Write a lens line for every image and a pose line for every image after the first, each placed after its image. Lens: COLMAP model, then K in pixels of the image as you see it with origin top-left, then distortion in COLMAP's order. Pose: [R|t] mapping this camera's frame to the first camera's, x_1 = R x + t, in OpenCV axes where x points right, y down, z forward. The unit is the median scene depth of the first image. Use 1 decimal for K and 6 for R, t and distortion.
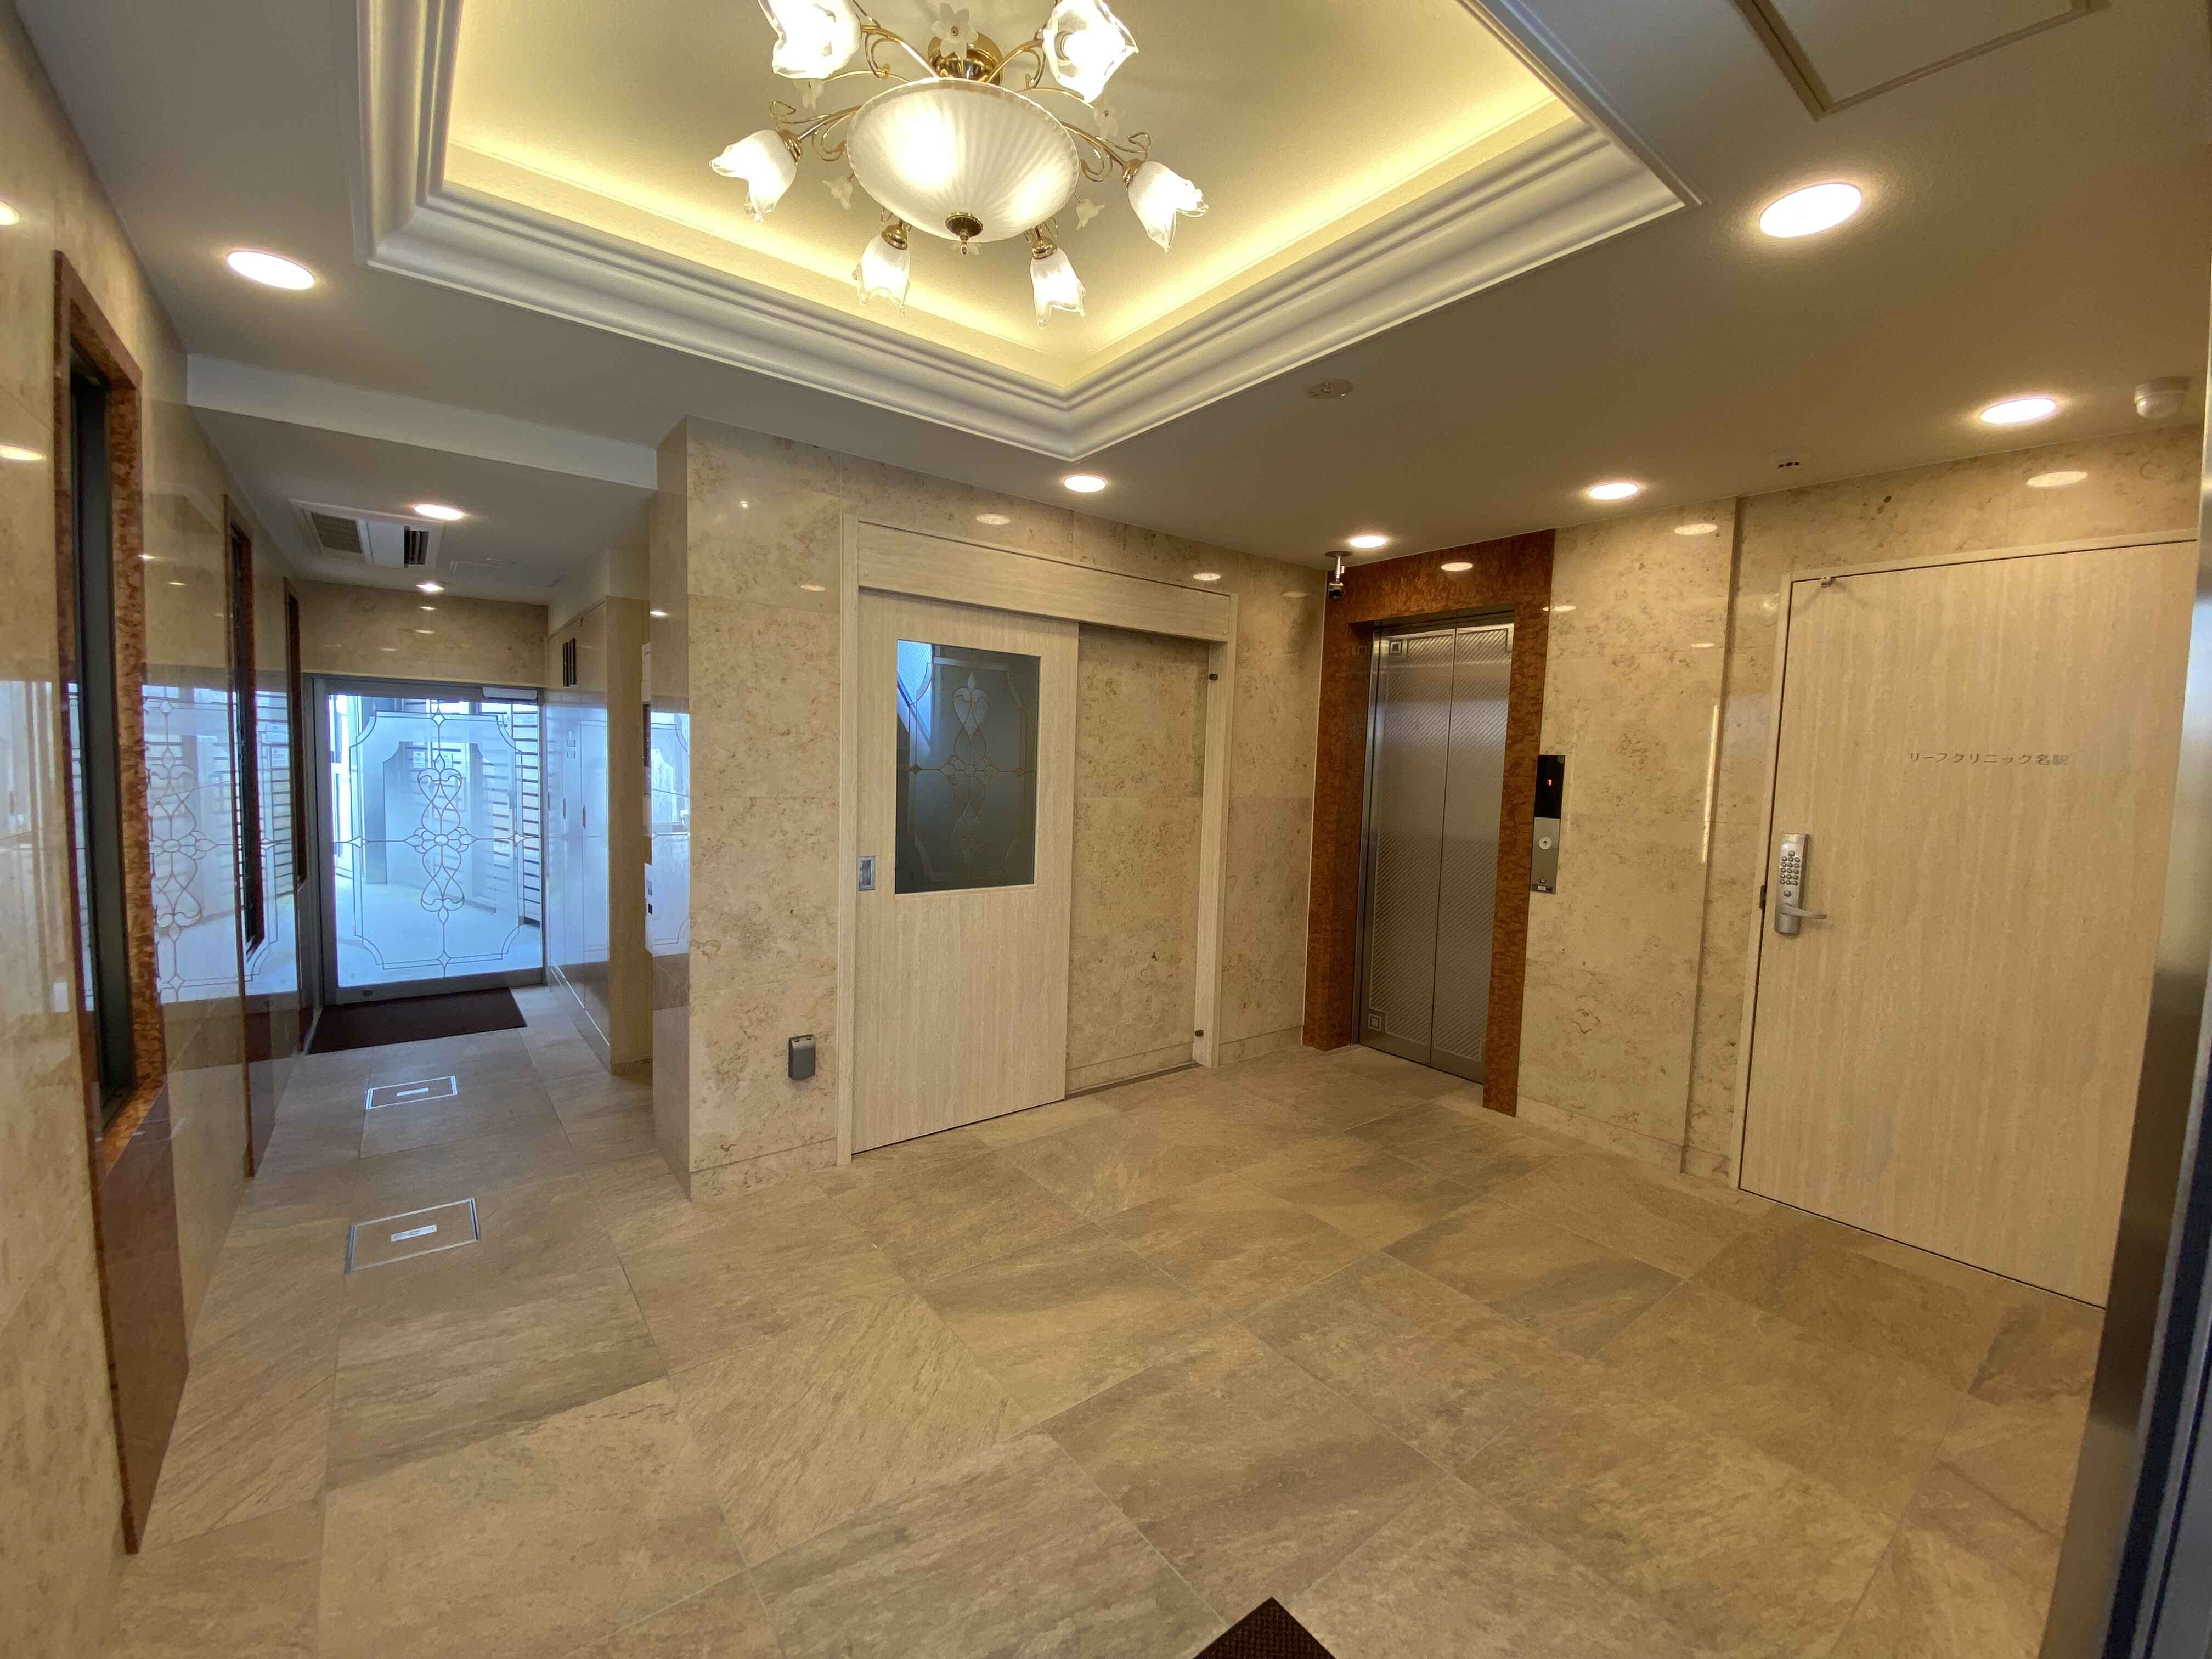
lens RADIAL K [[902.0, 0, 1105.3], [0, 902.0, 835.9], [0, 0, 1]] dist [-0.004592, -0.000349]
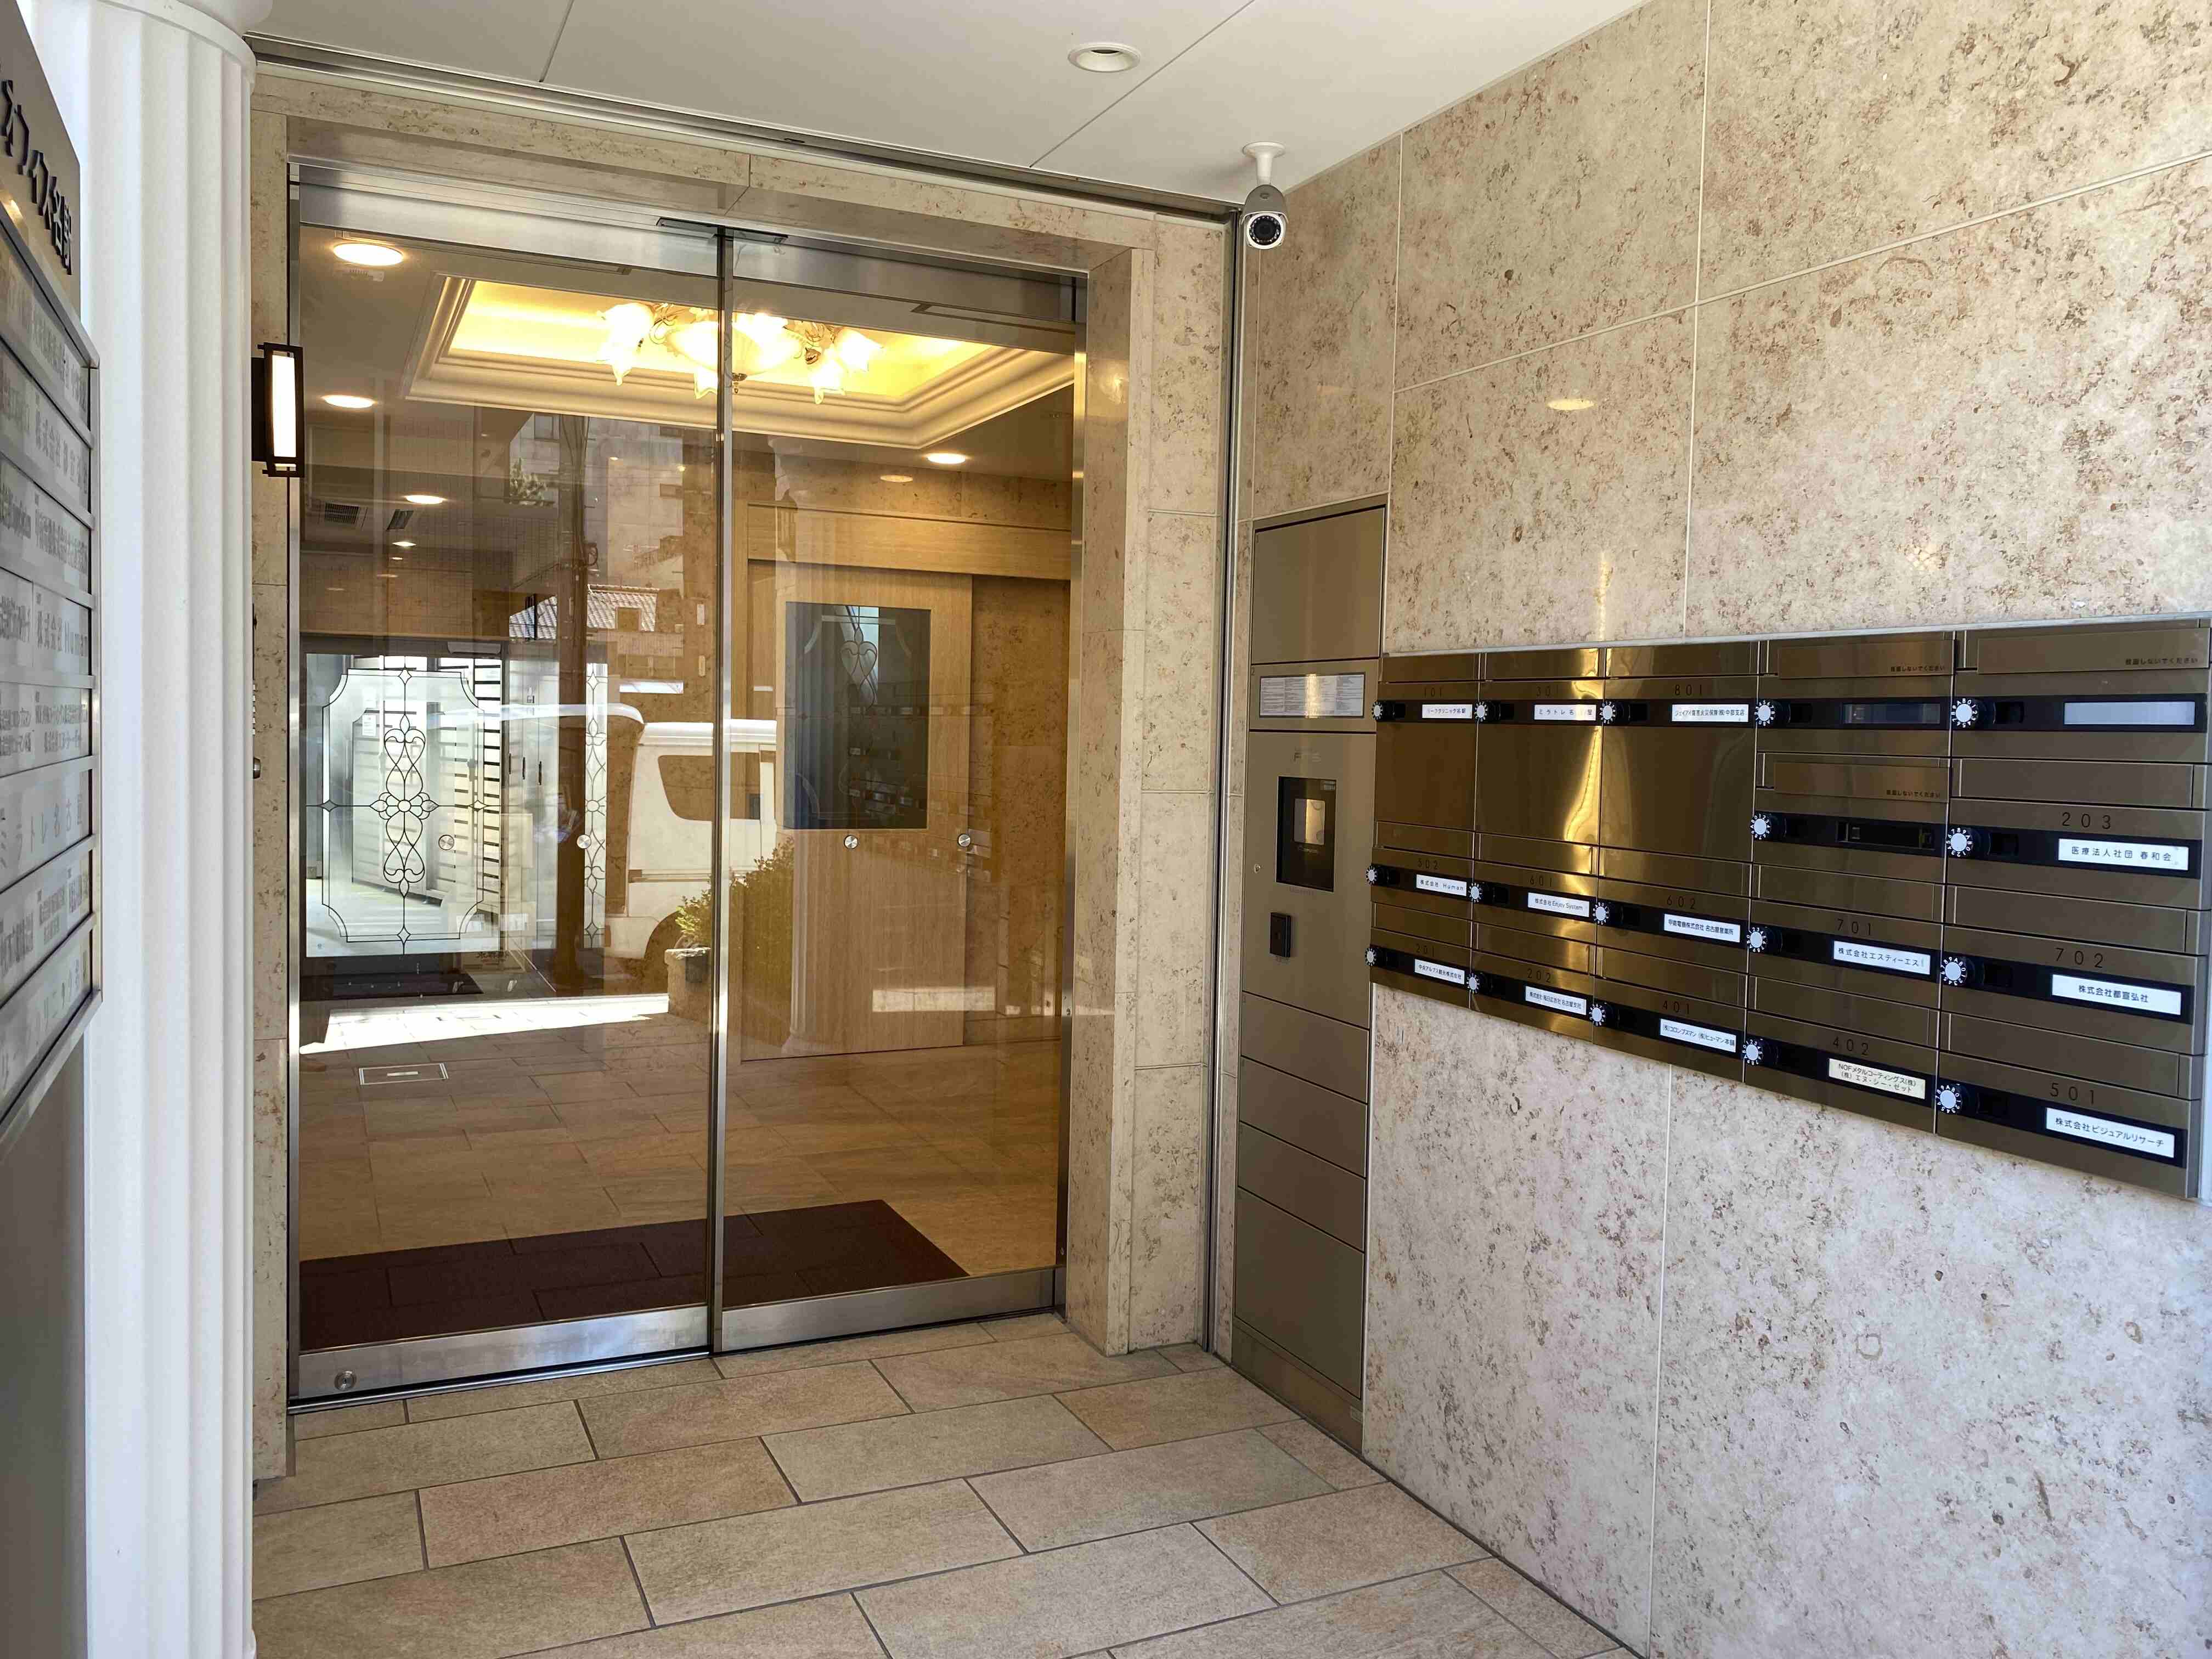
lens RADIAL K [[1702.1, 0, 1104.4], [0, 1702.1, 821.1], [0, 0, 1]] dist [0.007490, 0.002539]
pose [[0.975469, 0.004158, -0.220099, 0.379005], [-0.011620, 0.999400, -0.032622, 0.073775], [0.219832, 0.034379, 0.974932, -0.593835]]
